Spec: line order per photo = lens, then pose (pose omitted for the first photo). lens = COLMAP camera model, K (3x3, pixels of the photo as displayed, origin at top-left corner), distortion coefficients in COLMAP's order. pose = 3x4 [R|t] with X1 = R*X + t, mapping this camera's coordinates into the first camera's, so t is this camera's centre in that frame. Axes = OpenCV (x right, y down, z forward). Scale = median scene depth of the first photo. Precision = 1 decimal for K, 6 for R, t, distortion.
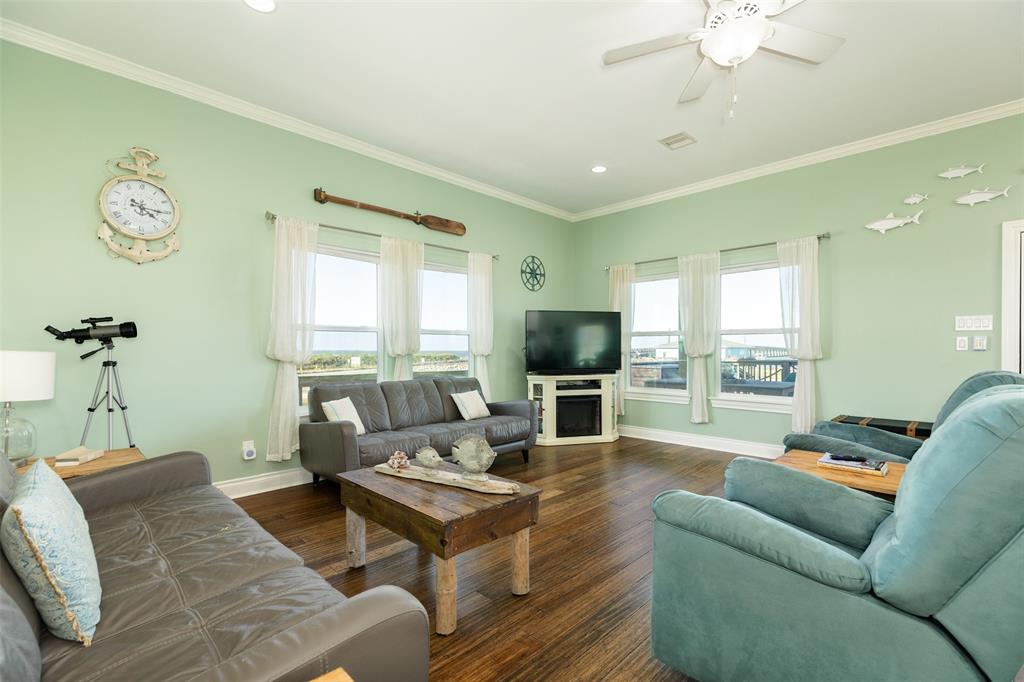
lens RADIAL K [[458.1, 0, 513.8], [0, 458.1, 348.5], [0, 0, 1]] dist [0.005520, -0.000155]
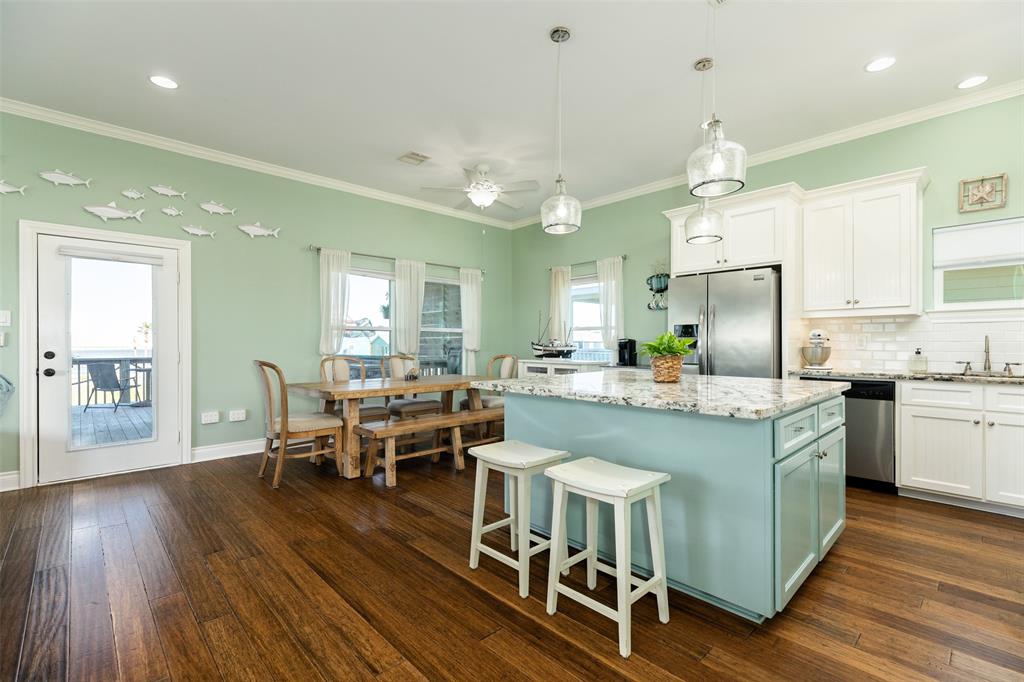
lens RADIAL K [[458.1, 0, 510.1], [0, 458.1, 342.6], [0, 0, 1]] dist [0.005520, -0.000155]
pose [[0.037255, 0.003127, 0.999301, 0.084384], [0.006501, 0.999973, -0.003372, 0.004899], [-0.999285, 0.006623, 0.037233, -0.090599]]
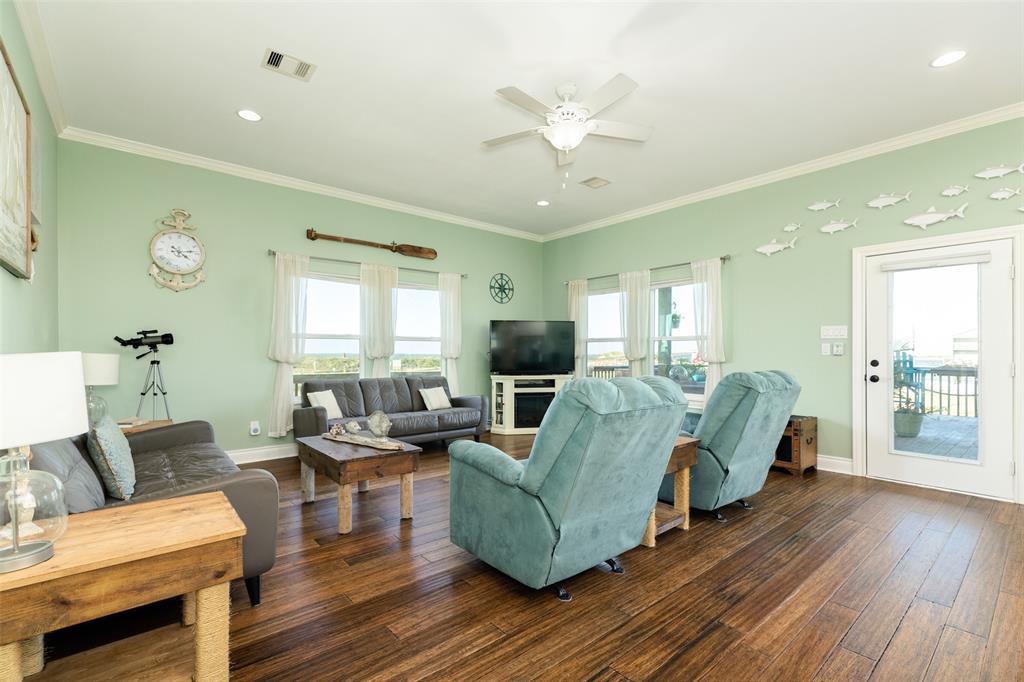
lens RADIAL K [[458.1, 0, 512.0], [0, 458.1, 348.9], [0, 0, 1]] dist [0.005520, -0.000155]
pose [[0.995886, 0.002079, -0.090592, 0.253325], [-0.002751, 0.999970, -0.007300, -0.001118], [0.090574, 0.007519, 0.995861, -0.231596]]
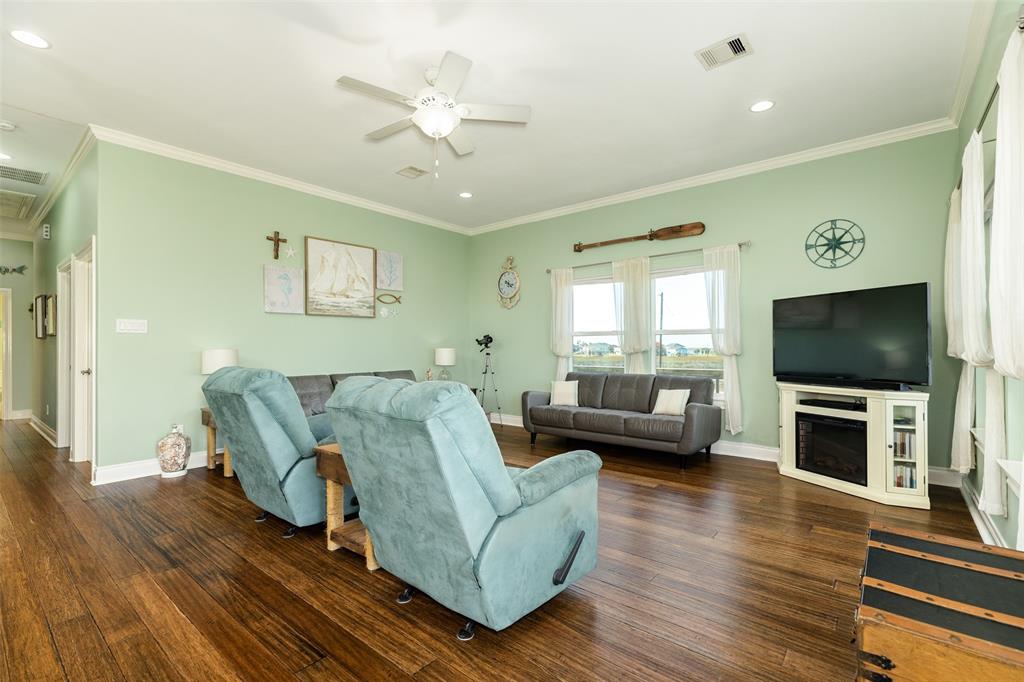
lens RADIAL K [[458.1, 0, 511.4], [0, 458.1, 341.0], [0, 0, 1]] dist [0.005520, -0.000155]
pose [[0.089533, -0.013101, -0.995898, 1.041056], [0.001670, 0.999914, -0.013003, -0.002723], [0.995982, -0.000499, 0.089548, 0.623713]]
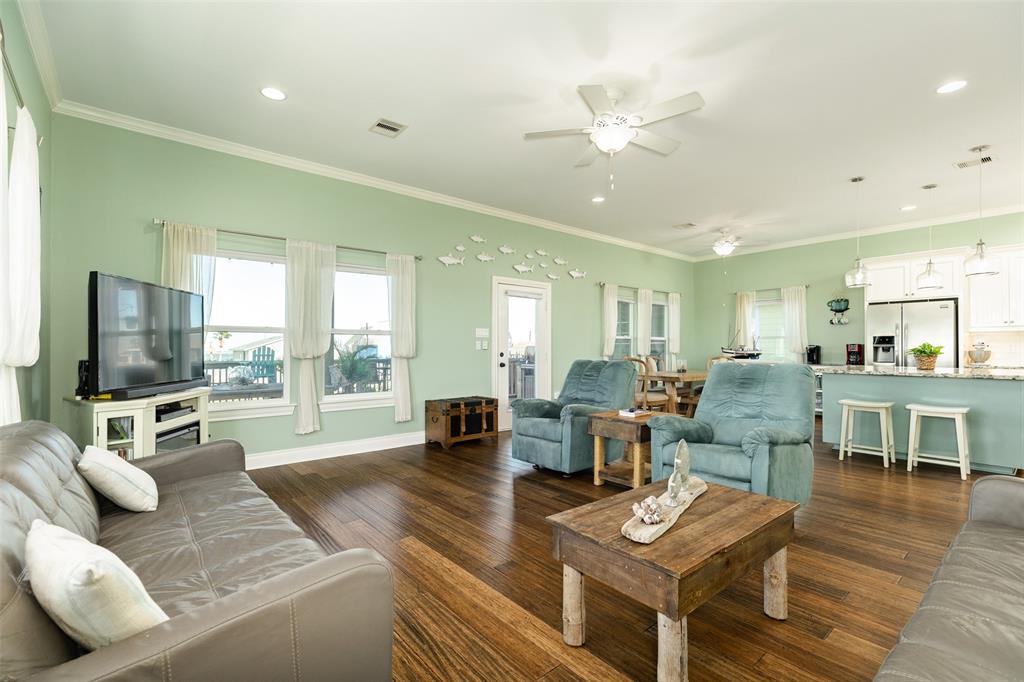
lens RADIAL K [[458.1, 0, 513.4], [0, 458.1, 341.1], [0, 0, 1]] dist [0.005520, -0.000155]
pose [[0.094644, 0.018851, 0.995333, -0.559685], [0.005447, 0.999796, -0.019453, 0.005777], [-0.995496, 0.007263, 0.094522, 0.668301]]
